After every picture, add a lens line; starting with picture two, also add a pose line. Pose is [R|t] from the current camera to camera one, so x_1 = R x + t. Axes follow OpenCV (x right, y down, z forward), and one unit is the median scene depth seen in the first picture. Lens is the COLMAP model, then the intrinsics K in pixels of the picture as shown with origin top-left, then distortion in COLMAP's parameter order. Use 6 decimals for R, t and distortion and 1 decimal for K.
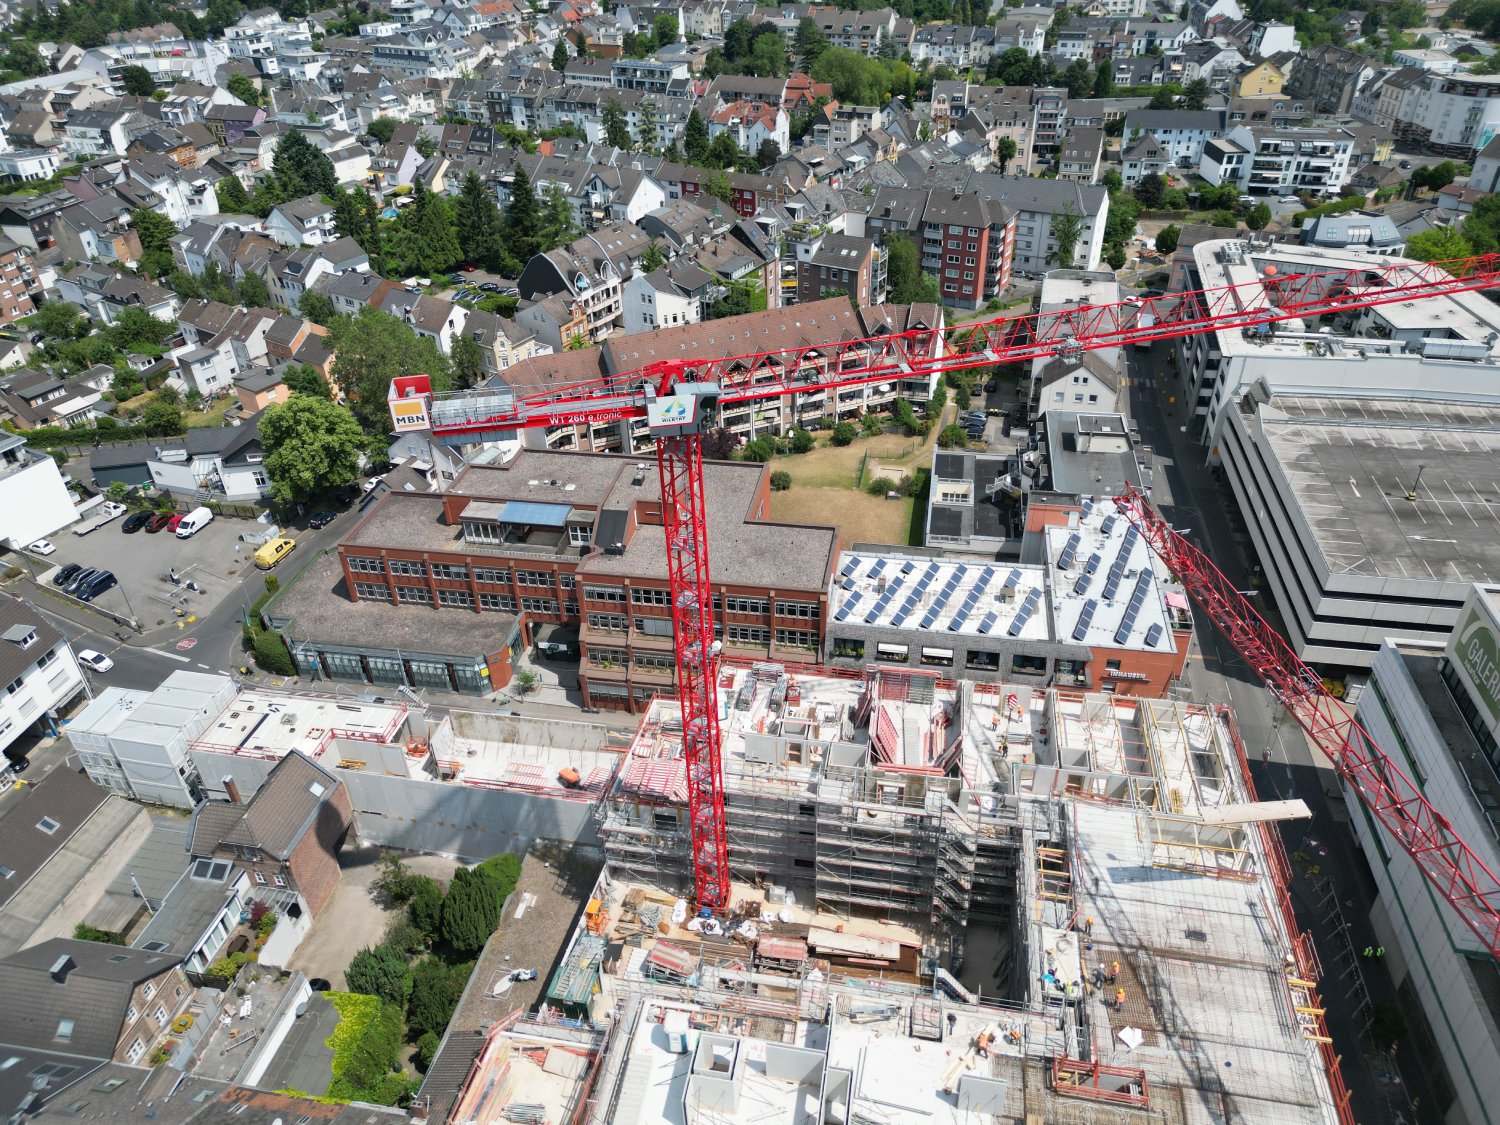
lens RADIAL K [[1055.3, 0, 752.7], [0, 1055.3, 562.2], [0, 0, 1]] dist [0.030885, -0.004279]
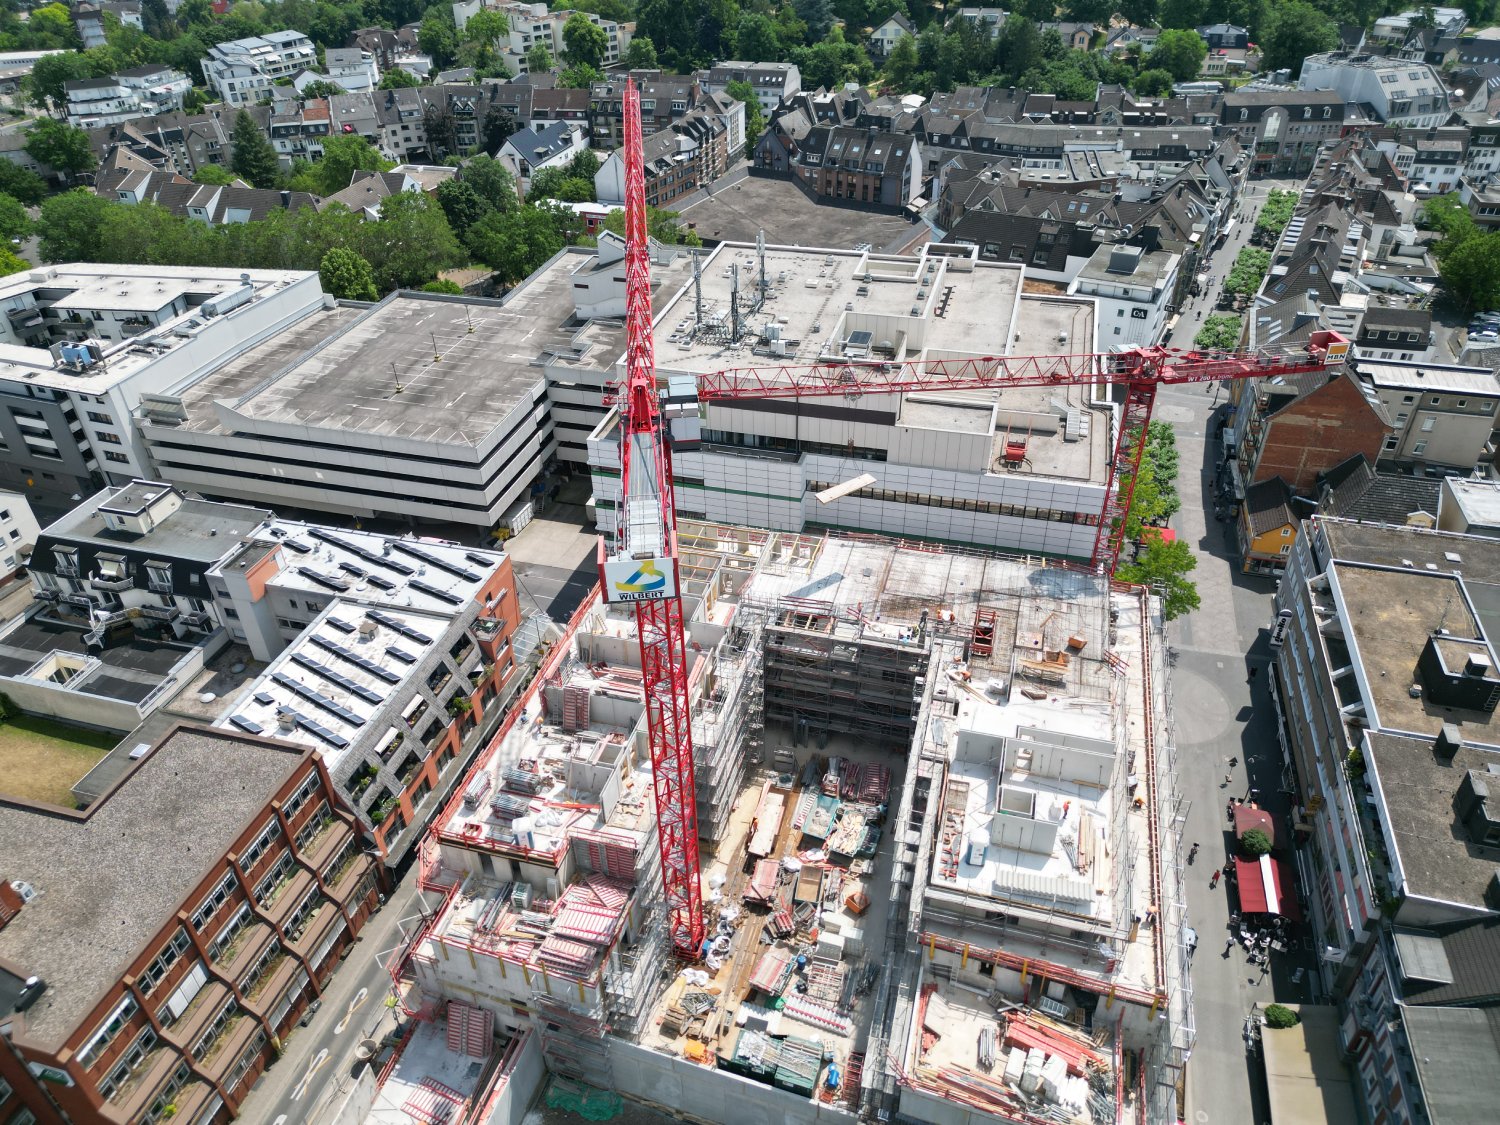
lens RADIAL K [[1055.3, 0, 749.9], [0, 1055.3, 558.4], [0, 0, 1]] dist [0.030885, -0.004279]
pose [[0.079549, -0.550268, 0.831190, -0.361614], [0.563475, 0.712658, 0.417869, -0.164522], [-0.822294, 0.435114, 0.366754, 0.266363]]
